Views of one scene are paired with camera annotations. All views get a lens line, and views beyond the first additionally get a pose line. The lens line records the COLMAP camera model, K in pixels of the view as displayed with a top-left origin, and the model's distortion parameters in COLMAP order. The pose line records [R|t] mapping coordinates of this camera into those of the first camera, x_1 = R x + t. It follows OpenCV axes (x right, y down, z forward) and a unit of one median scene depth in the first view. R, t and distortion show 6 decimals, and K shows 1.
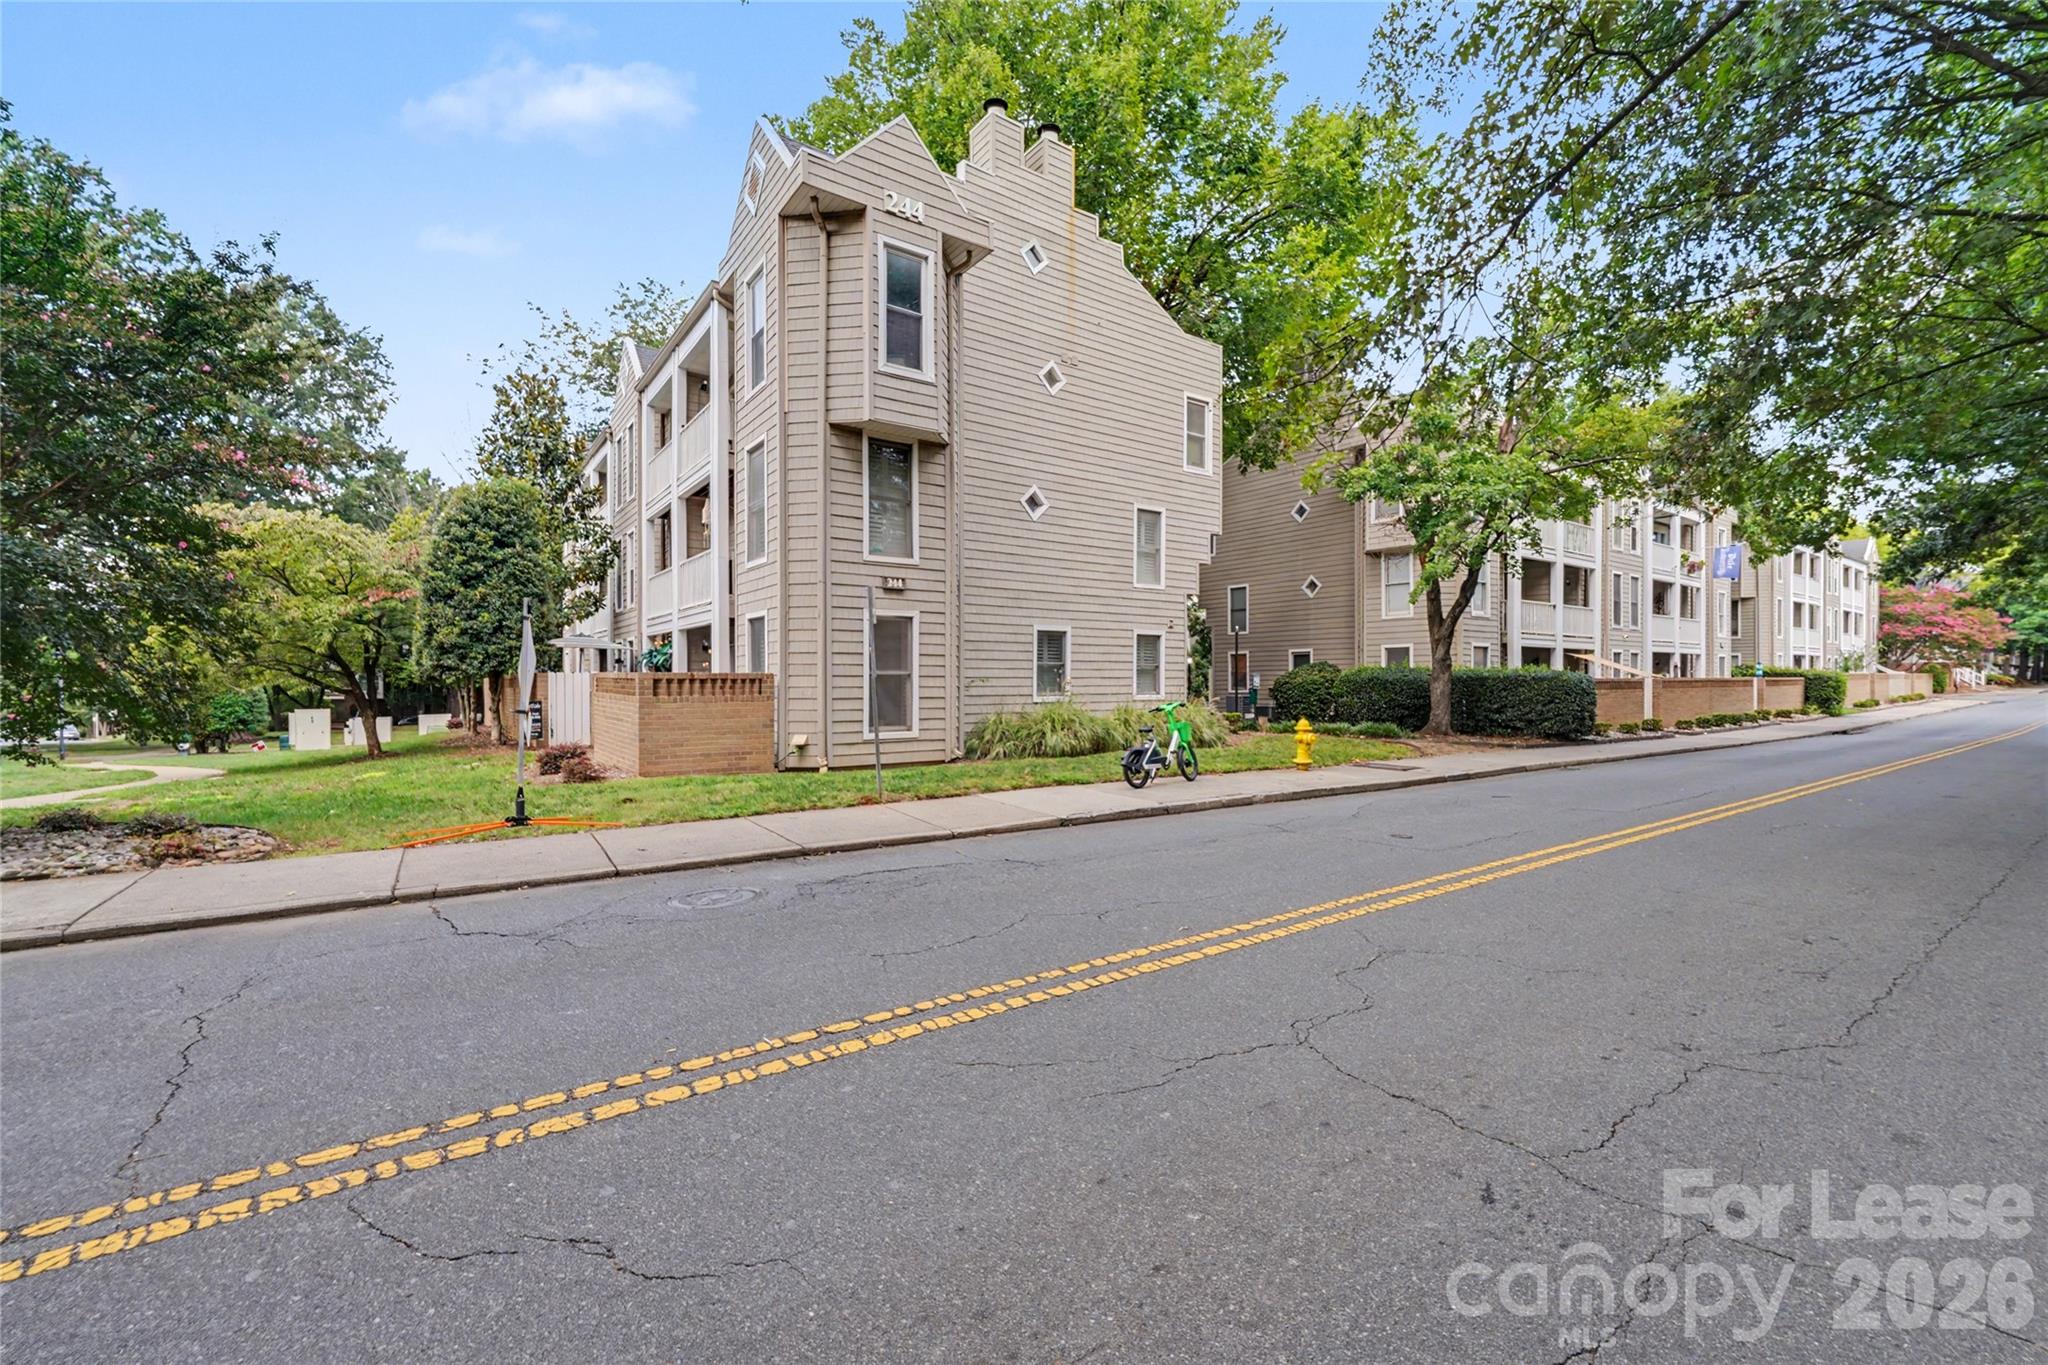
lens RADIAL K [[843.7, 0, 1024.7], [0, 843.7, 692.8], [0, 0, 1]] dist [-0.000553, 0.000133]
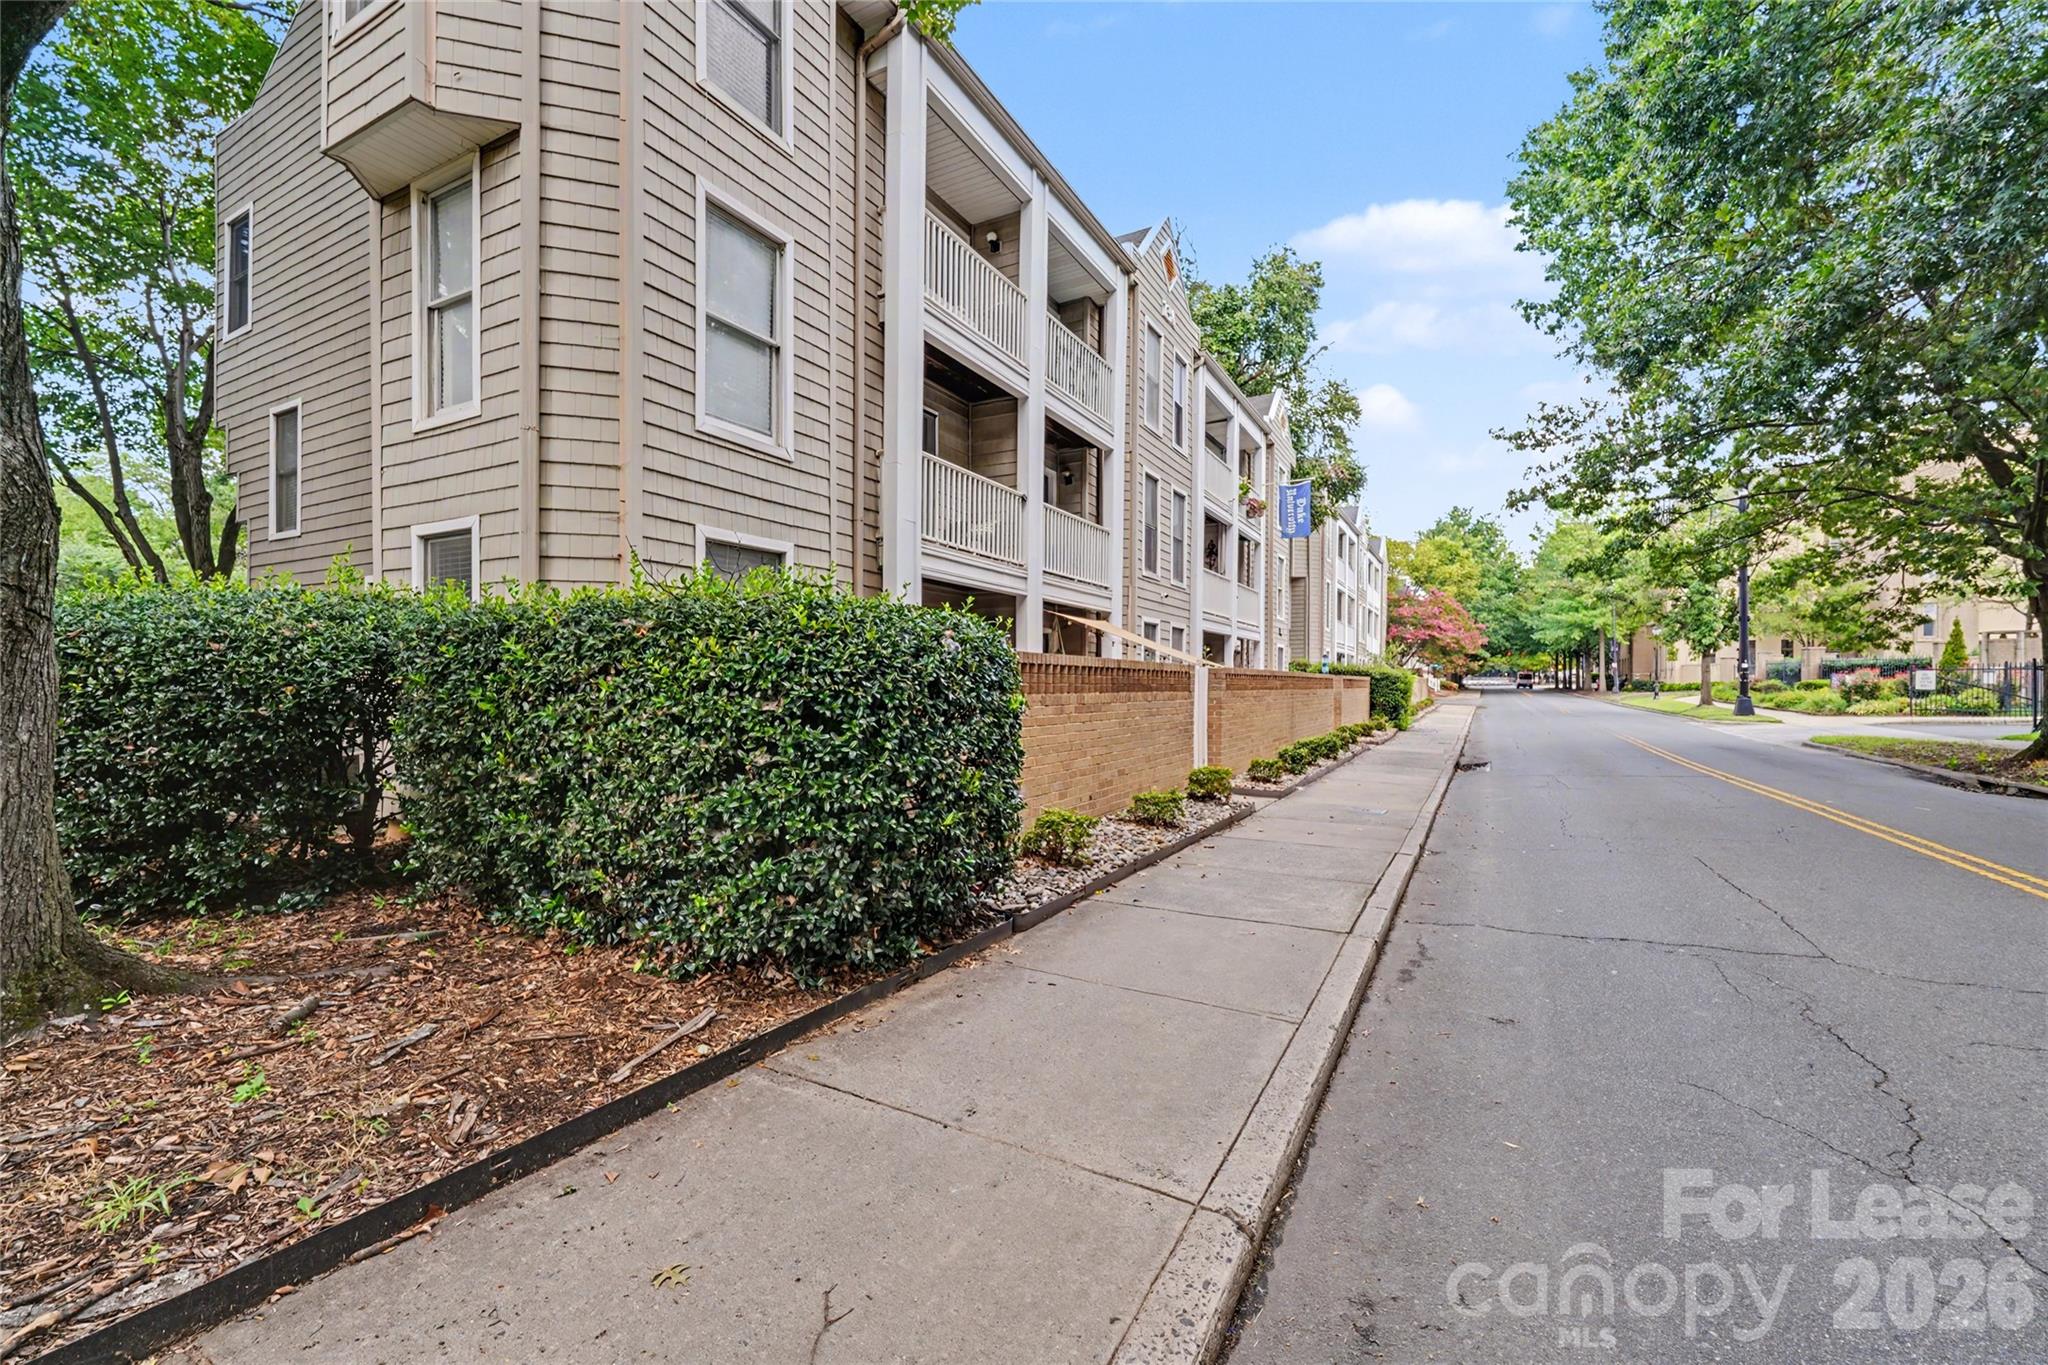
lens RADIAL K [[843.7, 0, 1022.0], [0, 843.7, 687.7], [0, 0, 1]] dist [-0.000553, 0.000133]
pose [[0.905579, 0.009989, 0.424061, 0.398732], [-0.008344, 0.999949, -0.005737, -0.002790], [-0.424096, 0.001657, 0.905616, 0.545634]]
